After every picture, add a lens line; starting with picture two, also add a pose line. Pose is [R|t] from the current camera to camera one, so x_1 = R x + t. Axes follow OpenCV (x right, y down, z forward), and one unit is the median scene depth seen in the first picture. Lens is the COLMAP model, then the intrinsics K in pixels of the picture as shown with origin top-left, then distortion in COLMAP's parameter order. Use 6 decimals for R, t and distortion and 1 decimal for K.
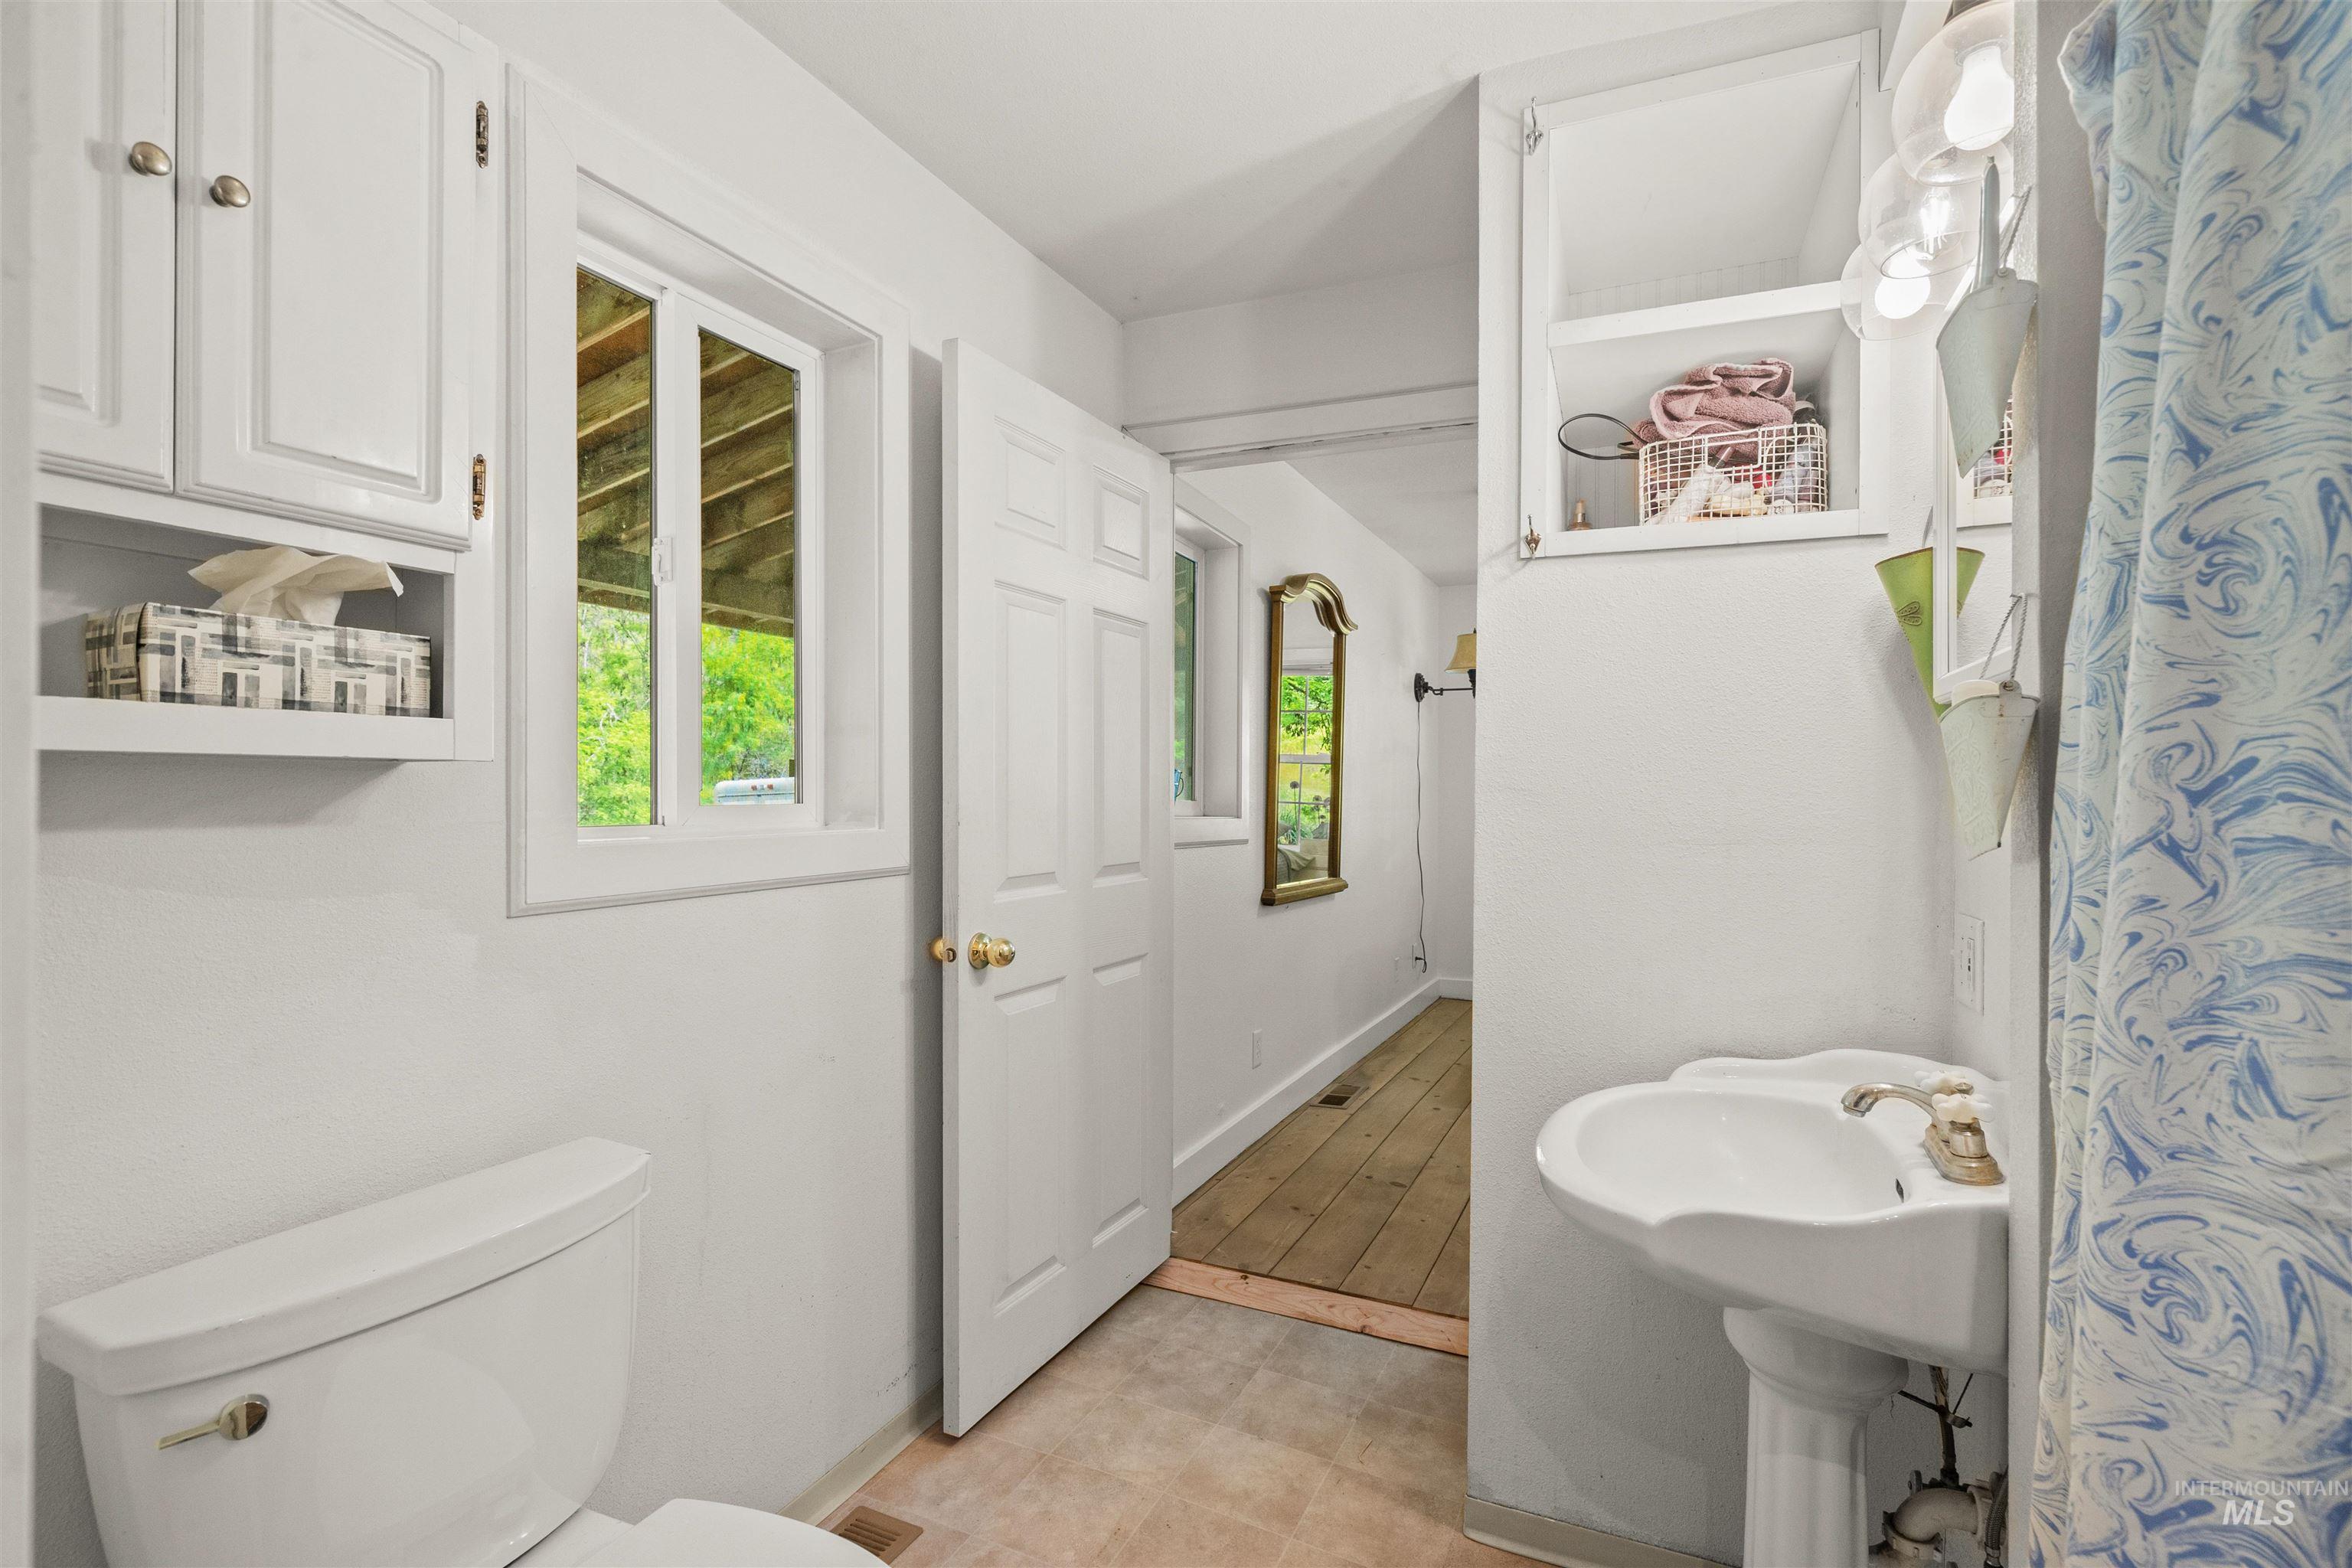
lens RADIAL K [[1068.5, 0, 1199.4], [0, 1068.5, 793.5], [0, 0, 1]] dist [-0.002542, 0.000429]
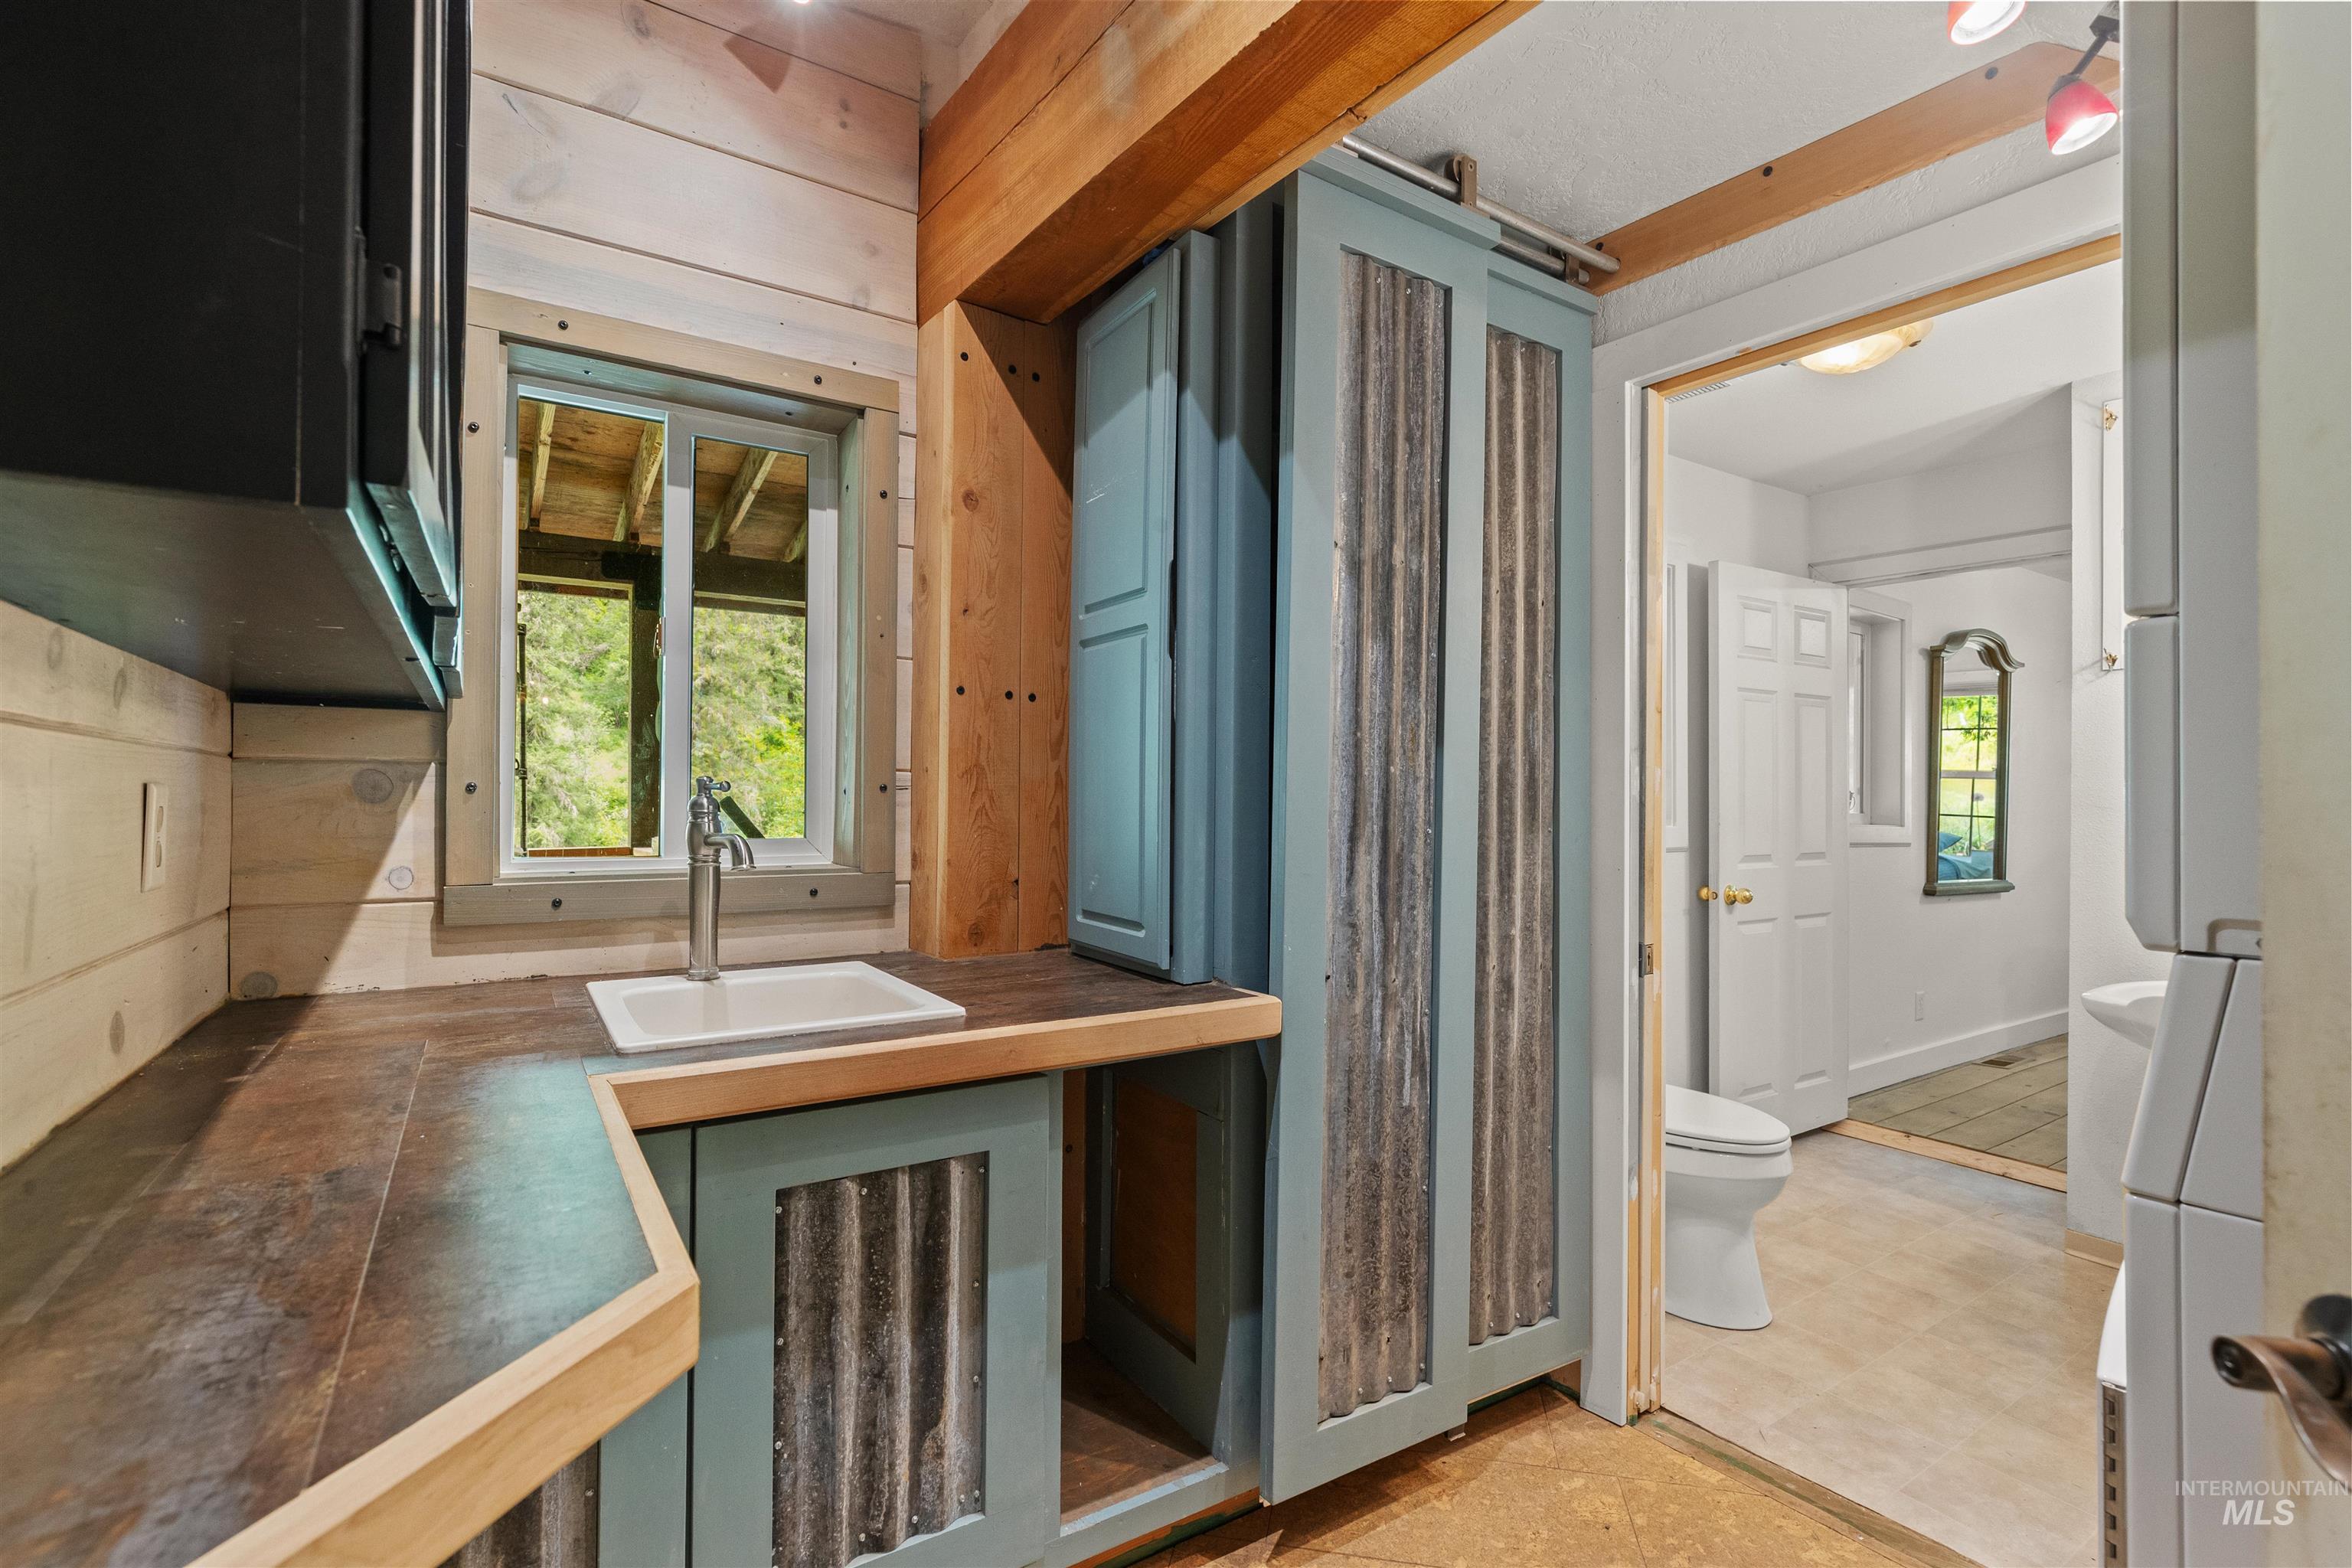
lens RADIAL K [[1068.5, 0, 1199.4], [0, 1068.5, 793.5], [0, 0, 1]] dist [-0.002542, 0.000429]
pose [[0.855053, -0.002125, -0.518536, -0.029395], [-0.003467, 0.999946, -0.009814, -0.002573], [0.518528, 0.010190, 0.855000, -0.791397]]
